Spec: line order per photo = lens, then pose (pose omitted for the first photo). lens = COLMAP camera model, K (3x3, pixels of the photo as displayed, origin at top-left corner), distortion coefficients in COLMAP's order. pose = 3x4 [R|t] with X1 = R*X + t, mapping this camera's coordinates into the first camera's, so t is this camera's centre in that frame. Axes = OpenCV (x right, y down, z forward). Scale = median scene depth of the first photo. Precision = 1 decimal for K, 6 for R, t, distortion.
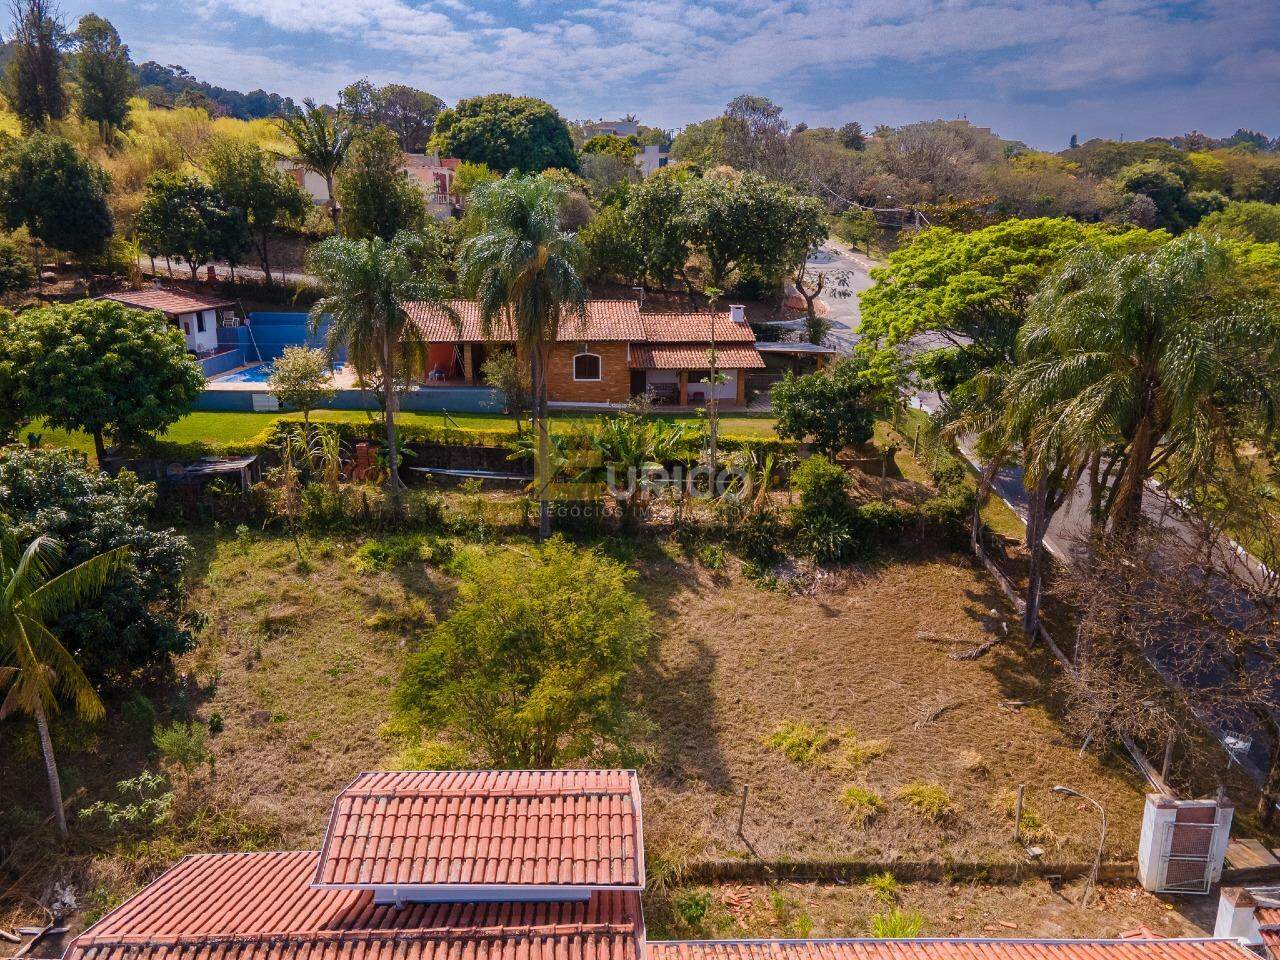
lens RADIAL K [[1043.8, 0, 640.0], [0, 1043.8, 480.0], [0, 0, 1]] dist [0.066405, 0.016431]
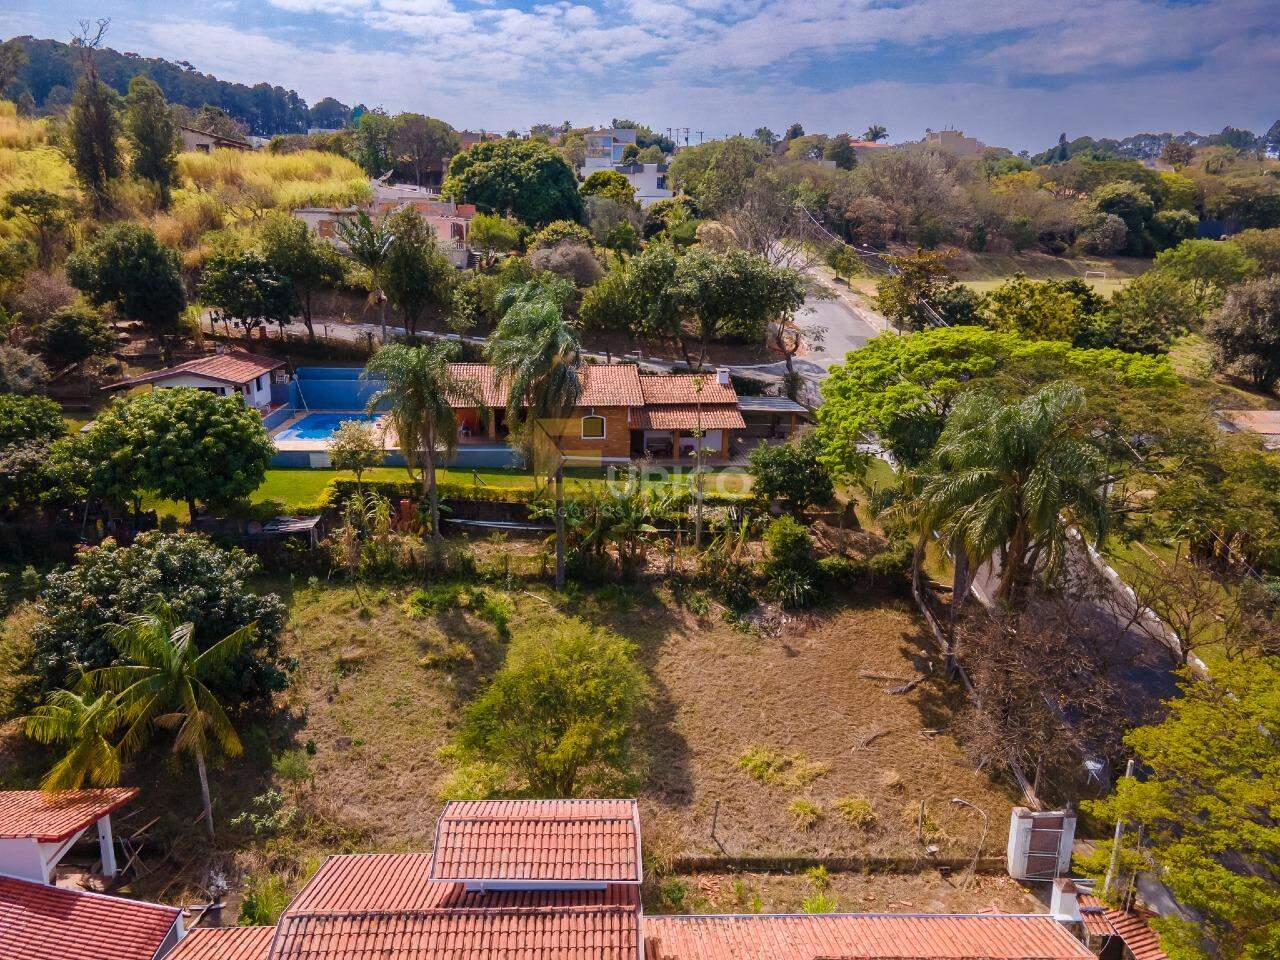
lens RADIAL K [[1043.8, 0, 640.0], [0, 1043.8, 480.0], [0, 0, 1]] dist [0.066405, 0.016431]
pose [[0.999989, 0.003799, 0.002652, -0.002059], [-0.003854, 0.999777, 0.020774, -0.105594], [-0.002573, -0.020784, 0.999781, -0.240002]]
